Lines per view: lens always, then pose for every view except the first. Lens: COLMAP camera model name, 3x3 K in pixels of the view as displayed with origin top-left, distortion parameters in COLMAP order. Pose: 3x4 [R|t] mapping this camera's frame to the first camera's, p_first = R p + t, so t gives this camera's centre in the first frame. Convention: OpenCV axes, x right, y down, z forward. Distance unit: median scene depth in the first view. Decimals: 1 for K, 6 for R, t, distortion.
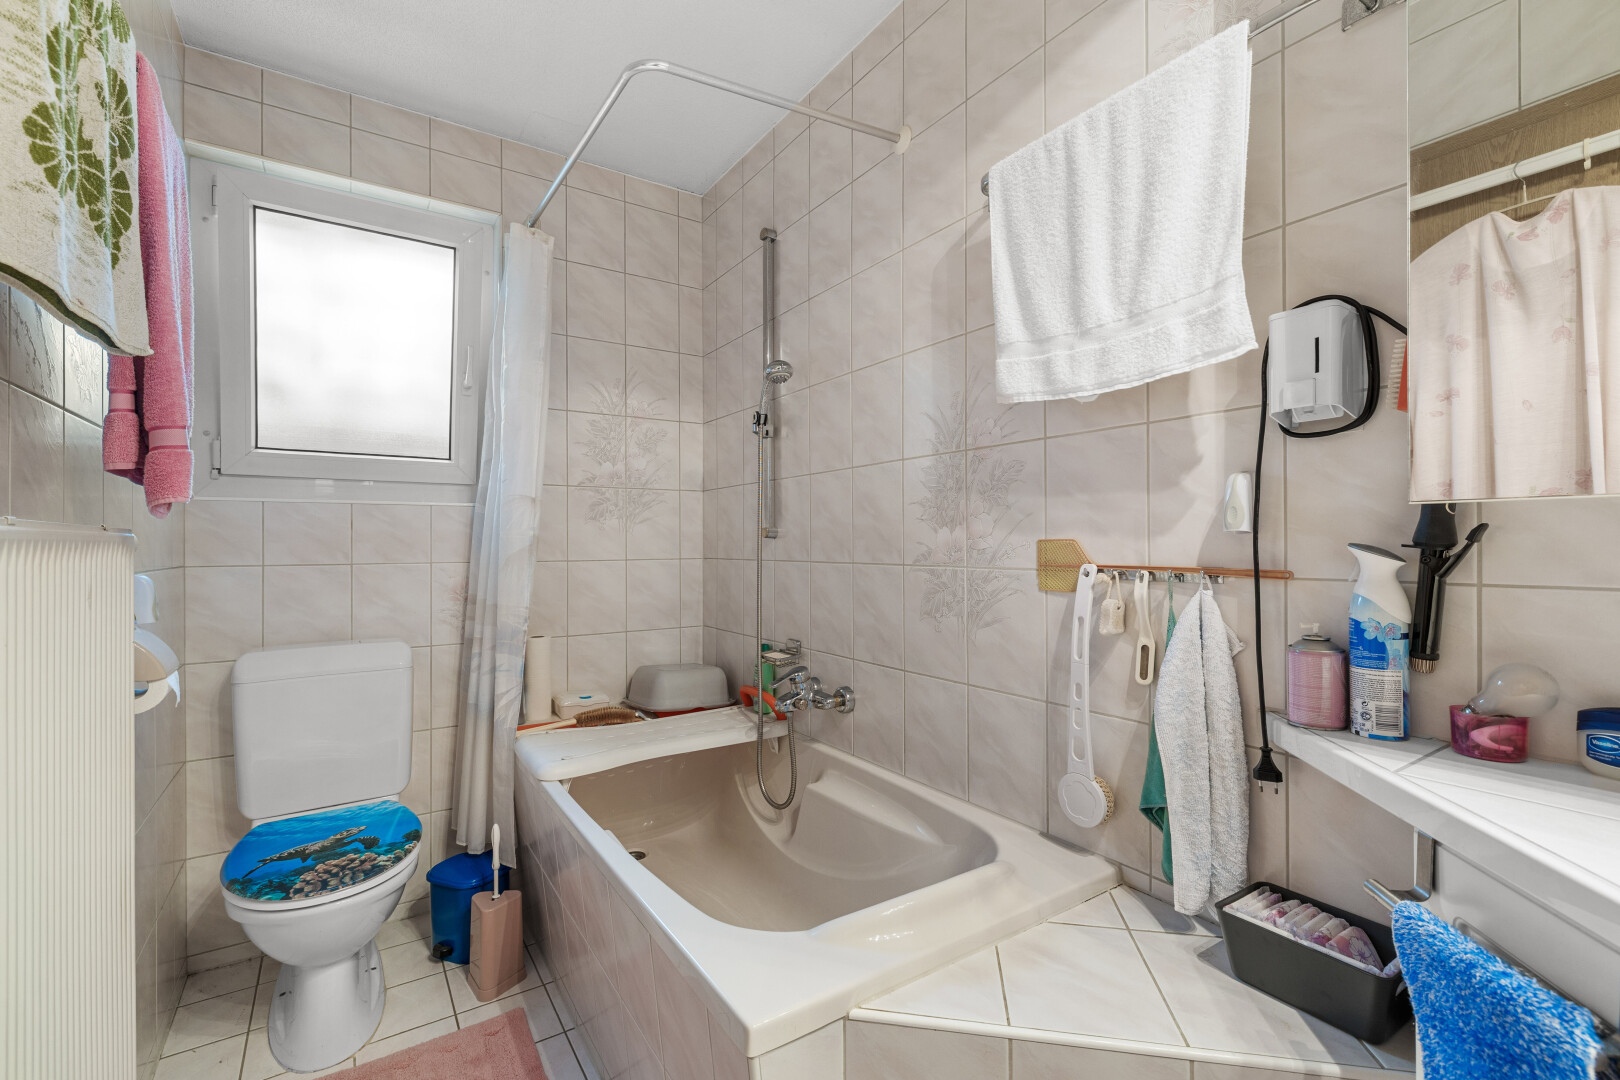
lens RADIAL K [[689.3, 0, 798.4], [0, 689.3, 543.7], [0, 0, 1]] dist [-0.001481, -0.000765]
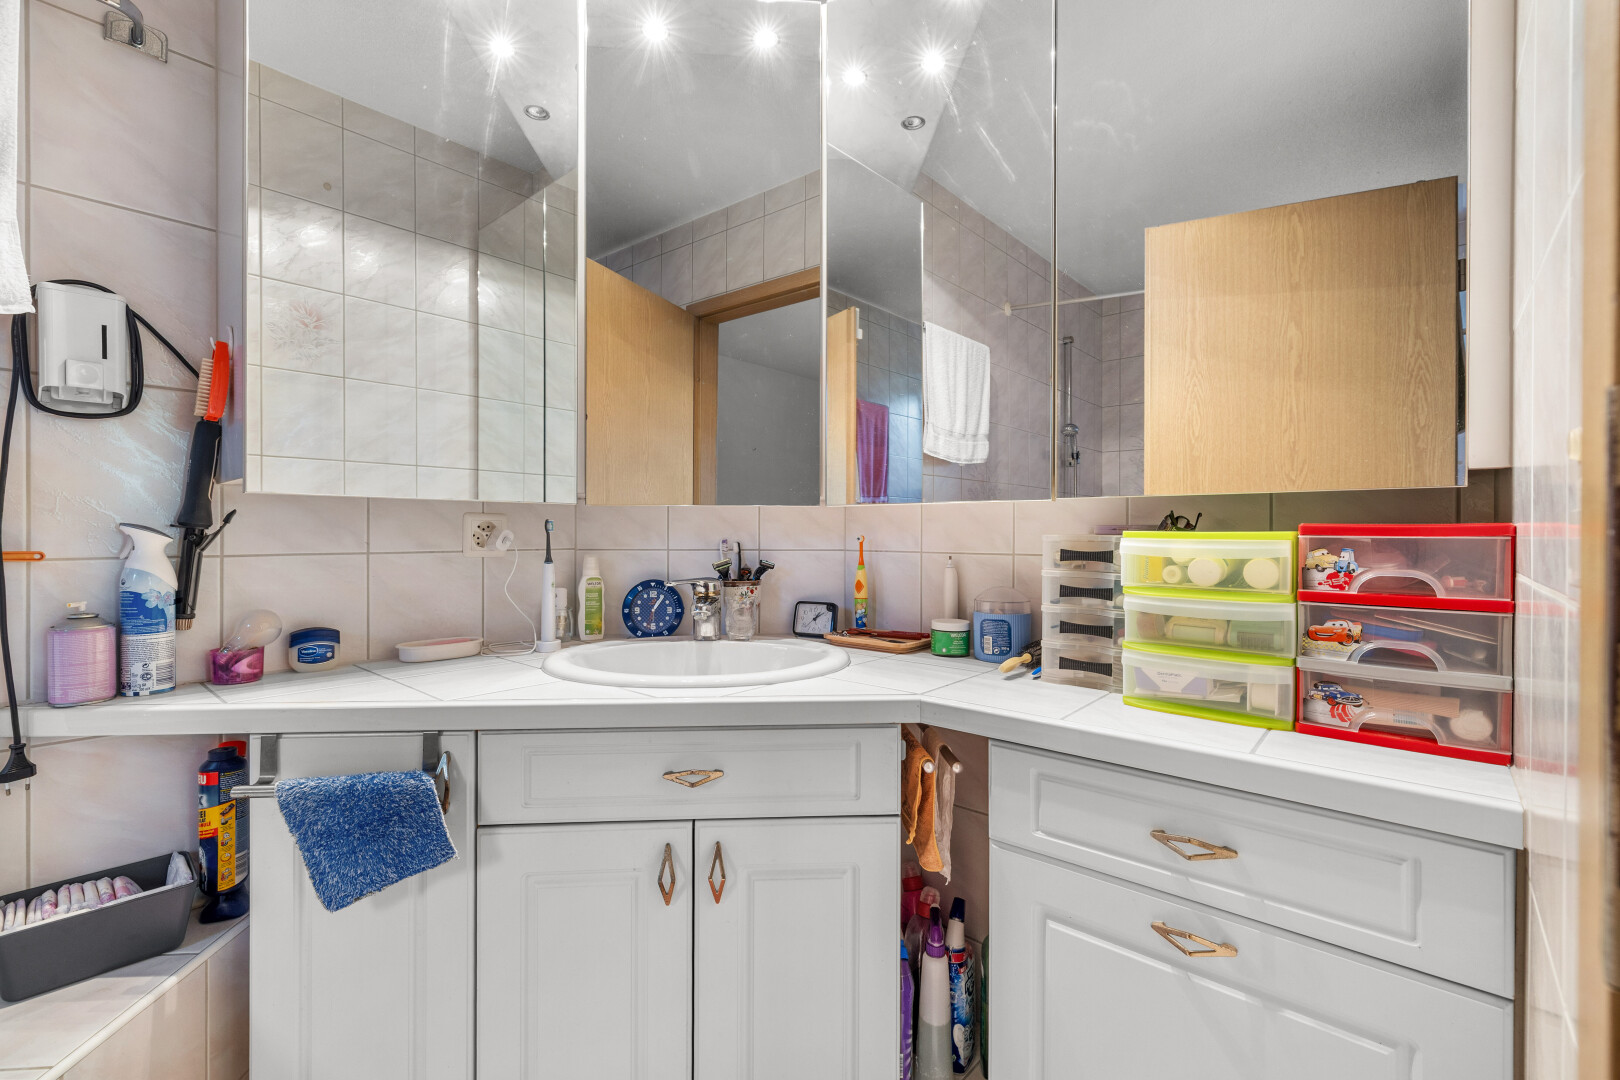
lens RADIAL K [[689.3, 0, 798.4], [0, 689.3, 543.7], [0, 0, 1]] dist [-0.001481, -0.000765]
pose [[-0.245405, -0.018207, 0.969250, -0.529096], [-0.004997, 0.999834, 0.017516, 0.007757], [-0.969408, -0.000544, -0.245456, 0.242486]]
